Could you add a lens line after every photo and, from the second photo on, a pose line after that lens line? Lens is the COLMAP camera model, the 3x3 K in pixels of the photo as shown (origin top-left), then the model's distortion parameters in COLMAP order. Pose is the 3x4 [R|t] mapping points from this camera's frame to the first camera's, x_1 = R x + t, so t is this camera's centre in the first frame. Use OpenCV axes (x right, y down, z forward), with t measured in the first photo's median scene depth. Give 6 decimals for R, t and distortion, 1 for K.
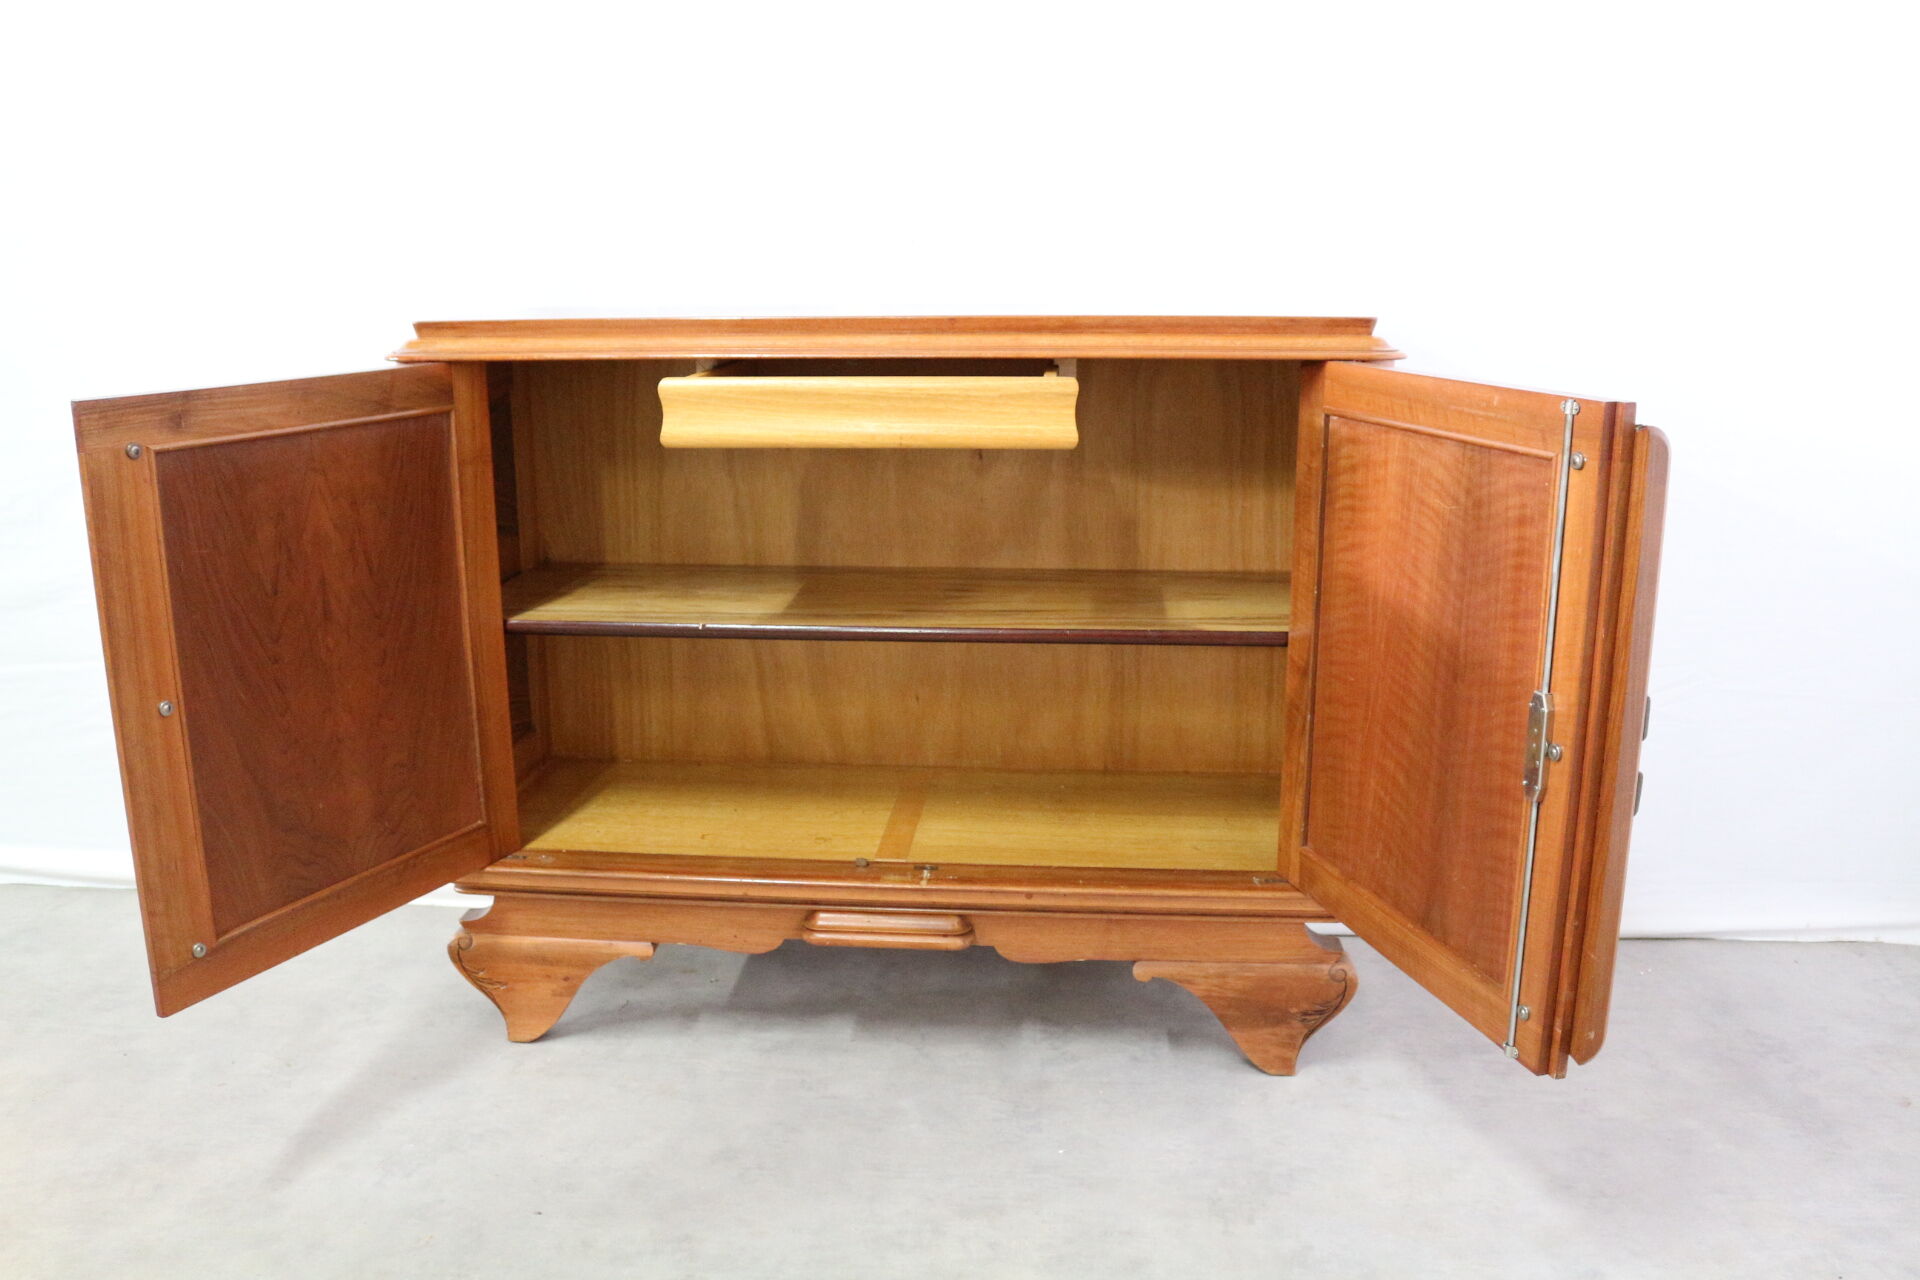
lens RADIAL K [[1566.1, 0, 960.0], [0, 1566.1, 640.0], [0, 0, 1]] dist [-0.157148, 0.131521]
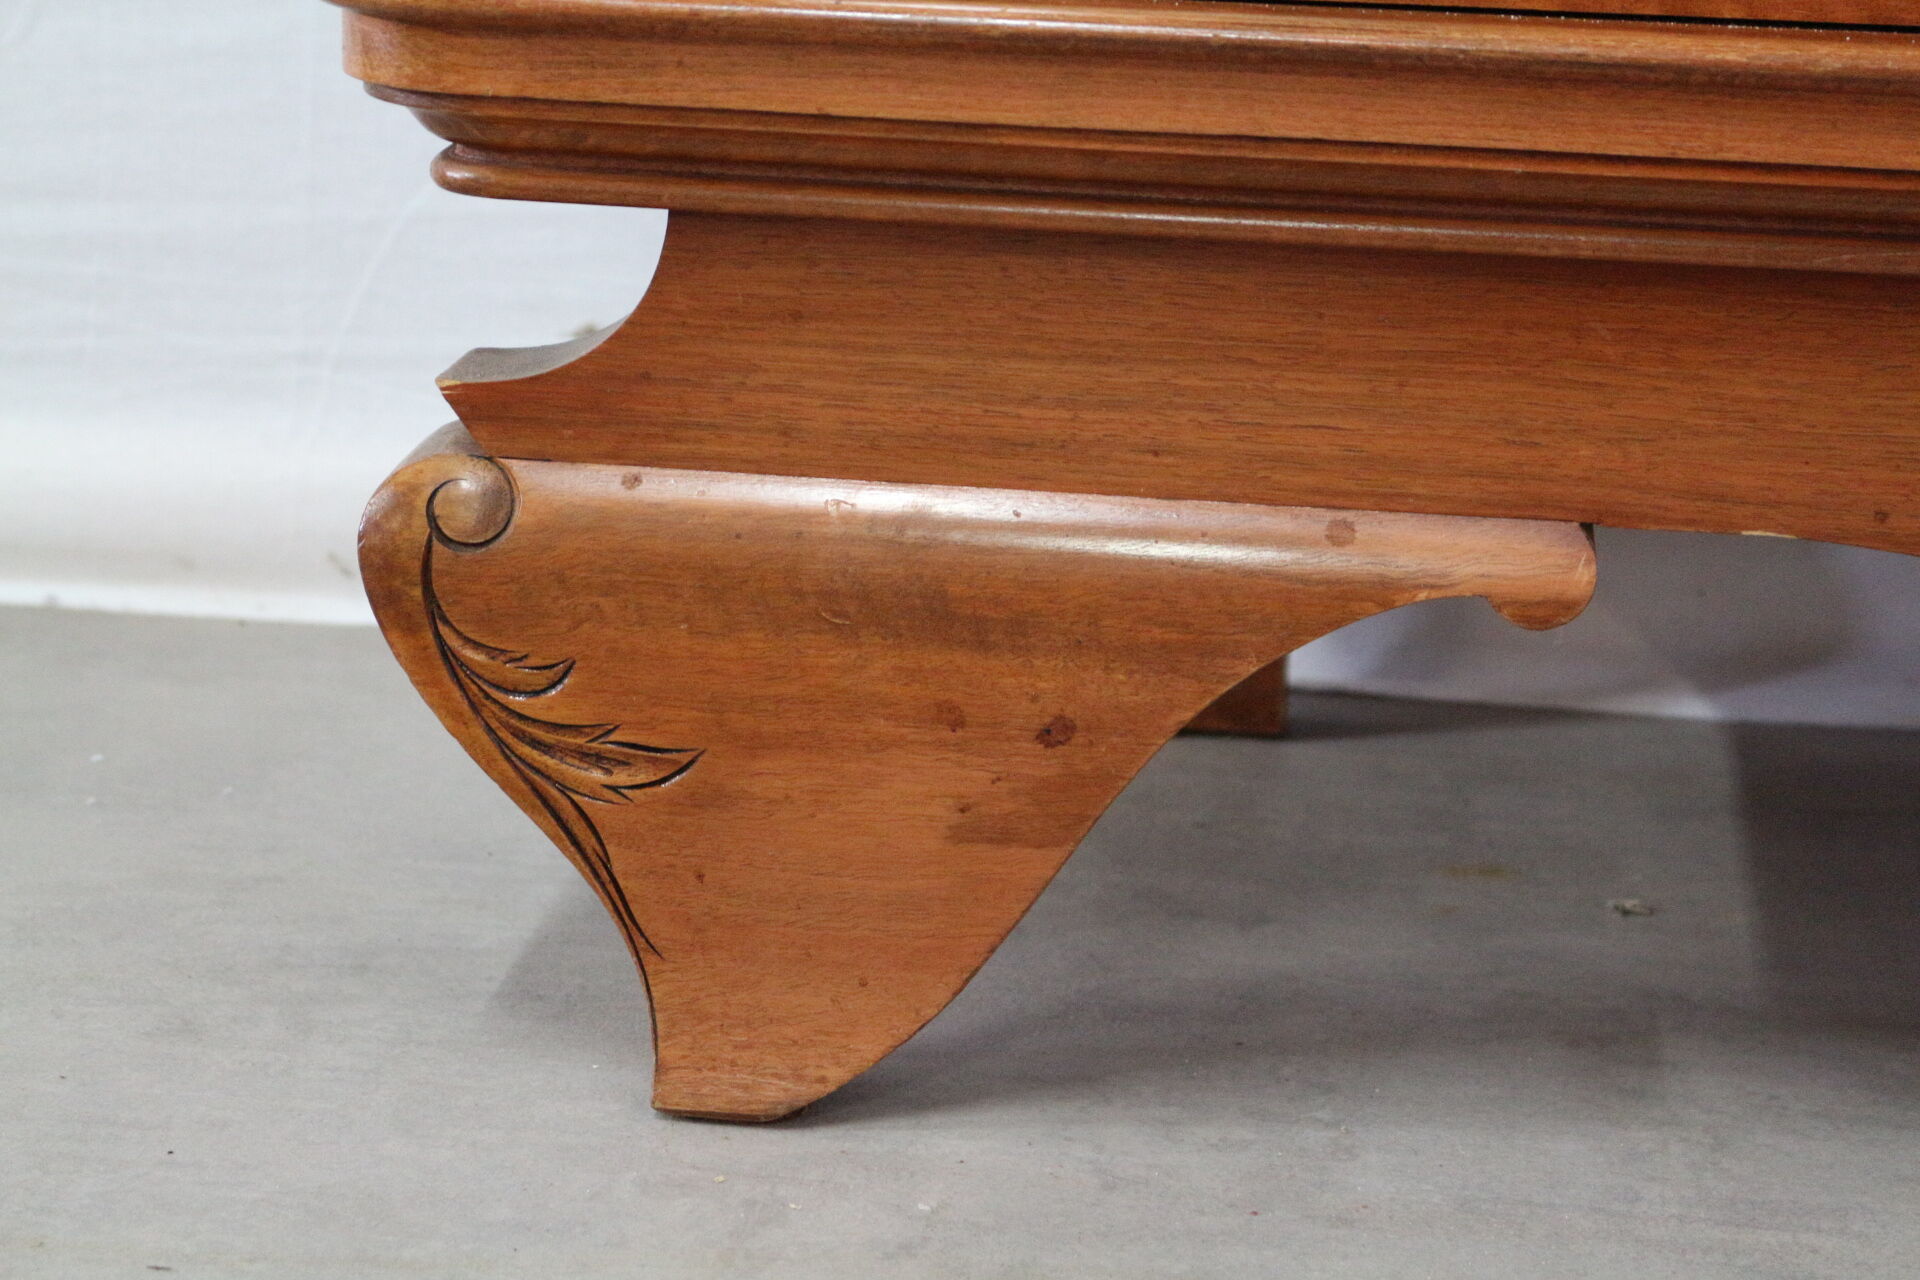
lens RADIAL K [[4701.9, 0, 960.0], [0, 4701.9, 640.0], [0, 0, 1]] dist [-0.001663, -0.000243]
pose [[0.998795, 0.041973, -0.025445, -0.254614], [-0.041597, 0.999020, 0.015134, 0.203183], [0.026056, -0.014058, 0.999562, 0.474959]]
